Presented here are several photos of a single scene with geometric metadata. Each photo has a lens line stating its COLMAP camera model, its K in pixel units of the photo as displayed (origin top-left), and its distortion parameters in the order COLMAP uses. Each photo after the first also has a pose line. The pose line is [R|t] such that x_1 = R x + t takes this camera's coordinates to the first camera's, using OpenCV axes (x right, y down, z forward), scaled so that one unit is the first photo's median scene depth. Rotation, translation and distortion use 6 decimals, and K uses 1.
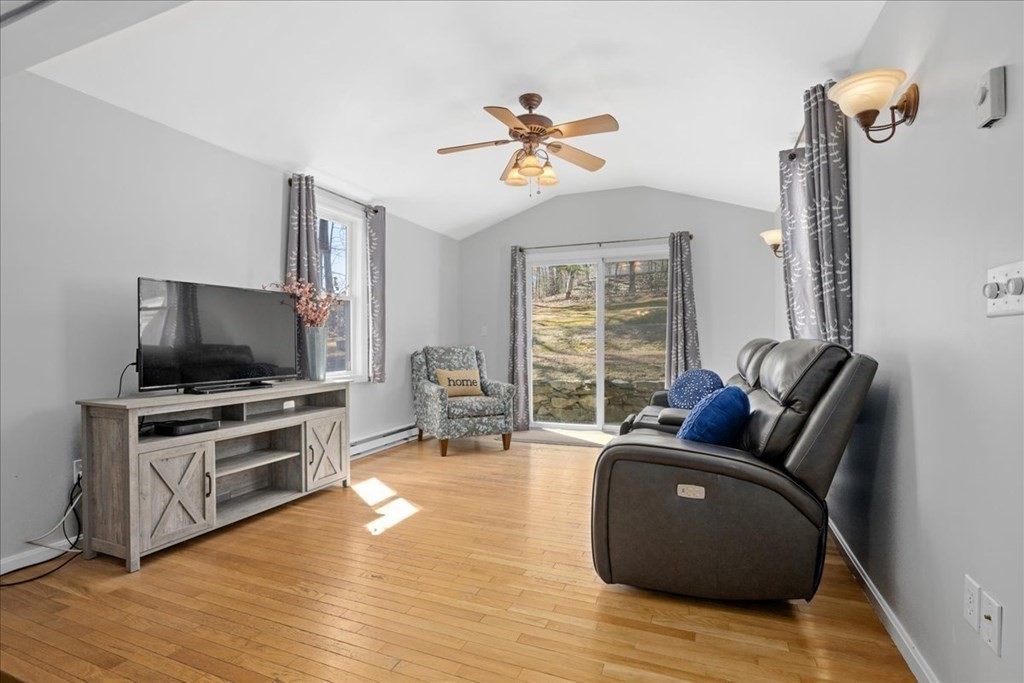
lens RADIAL K [[494.2, 0, 507.9], [0, 494.2, 343.1], [0, 0, 1]] dist [-0.019576, 0.000054]
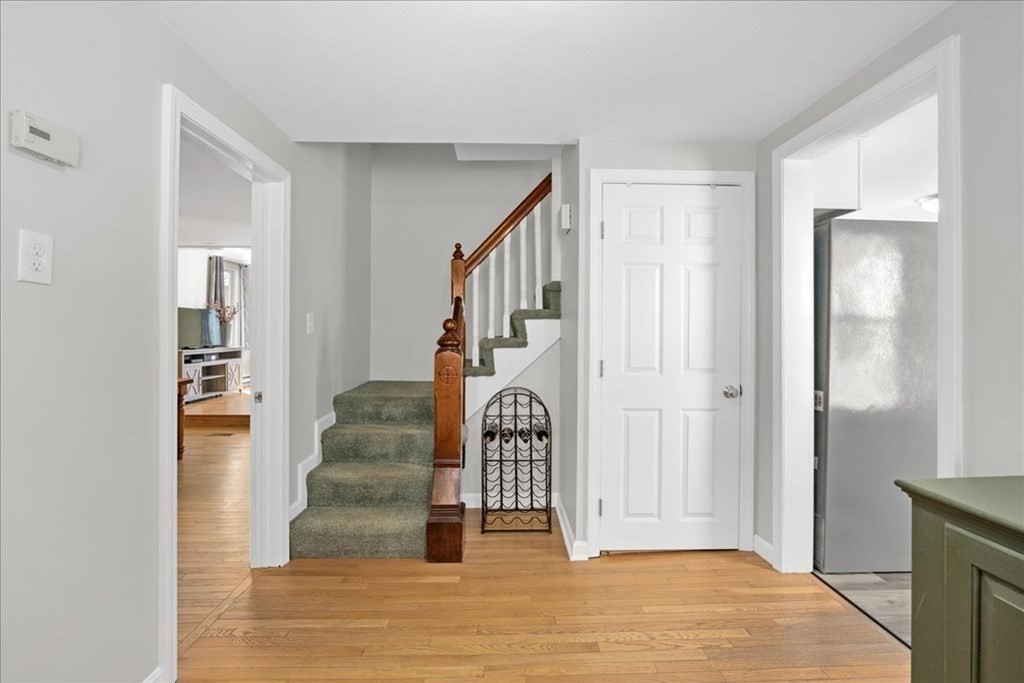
lens RADIAL K [[452.8, 0, 510.5], [0, 452.8, 326.9], [0, 0, 1]] dist [-0.015685, 0.000260]
pose [[0.913845, 0.006394, 0.406014, -0.027931], [-0.001873, 0.999932, -0.011531, 0.004045], [-0.406060, 0.009777, 0.913794, -1.417658]]
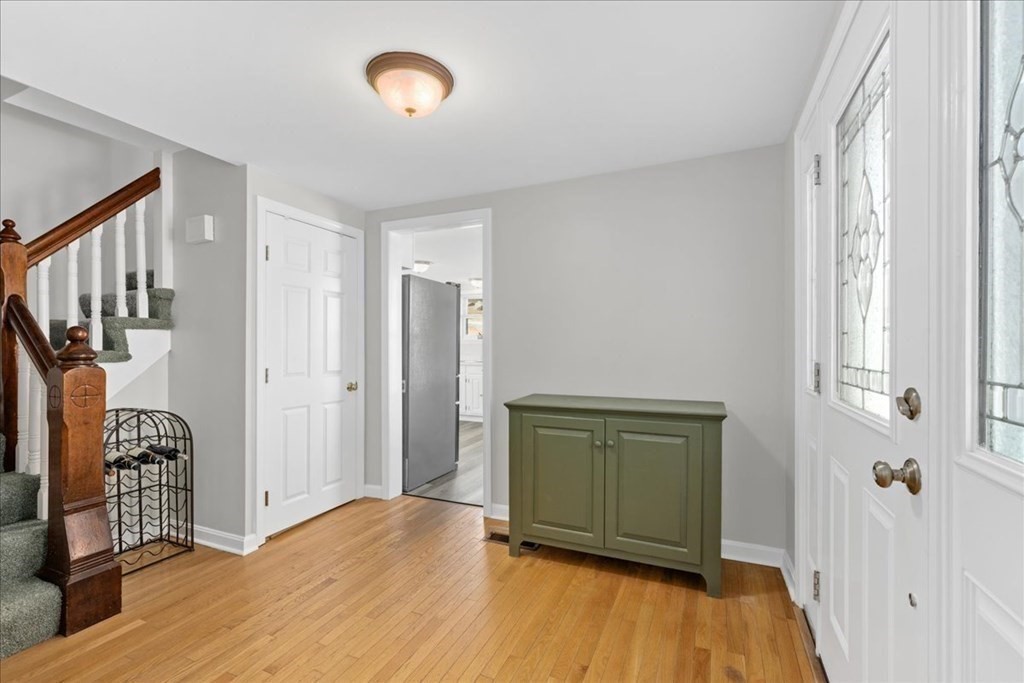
lens RADIAL K [[443.0, 0, 512.0], [0, 443.0, 341.5], [0, 0, 1]] dist [-0.002243, -0.000123]
pose [[0.023022, 0.010223, 0.999683, -0.368468], [0.001177, 0.999947, -0.010253, 0.008970], [-0.999734, 0.001413, 0.023009, -1.285174]]
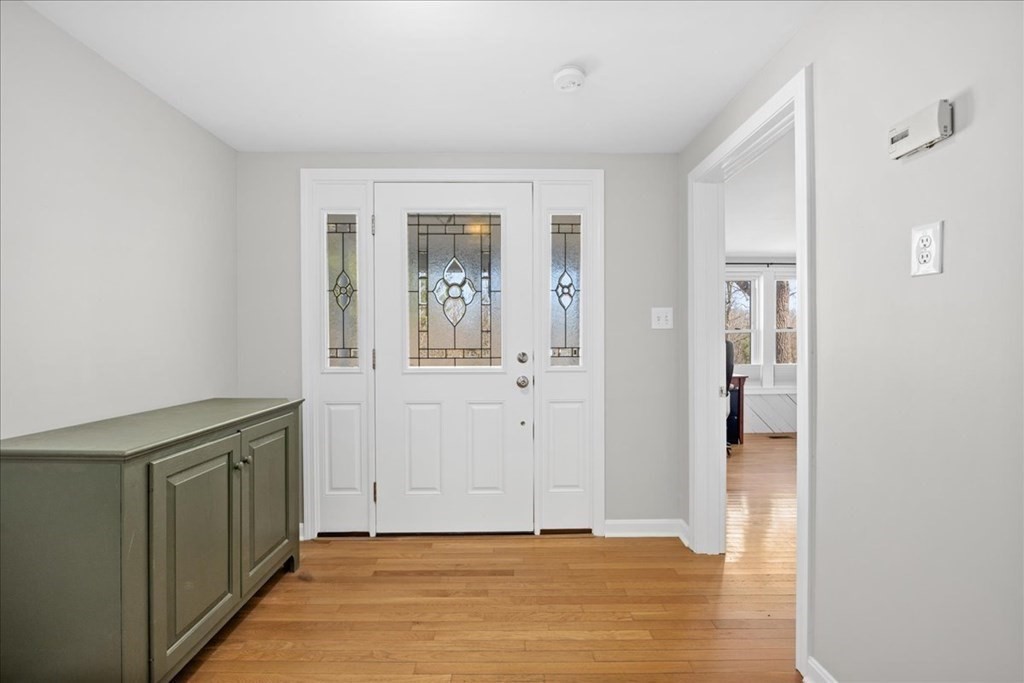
lens RADIAL K [[450.0, 0, 512.7], [0, 450.0, 346.8], [0, 0, 1]] dist [-0.013958, -0.000453]
pose [[-0.911645, 0.006451, -0.410928, 0.182663], [0.001591, 0.999925, 0.012167, 0.016389], [0.410976, 0.010438, -0.911586, -0.850407]]
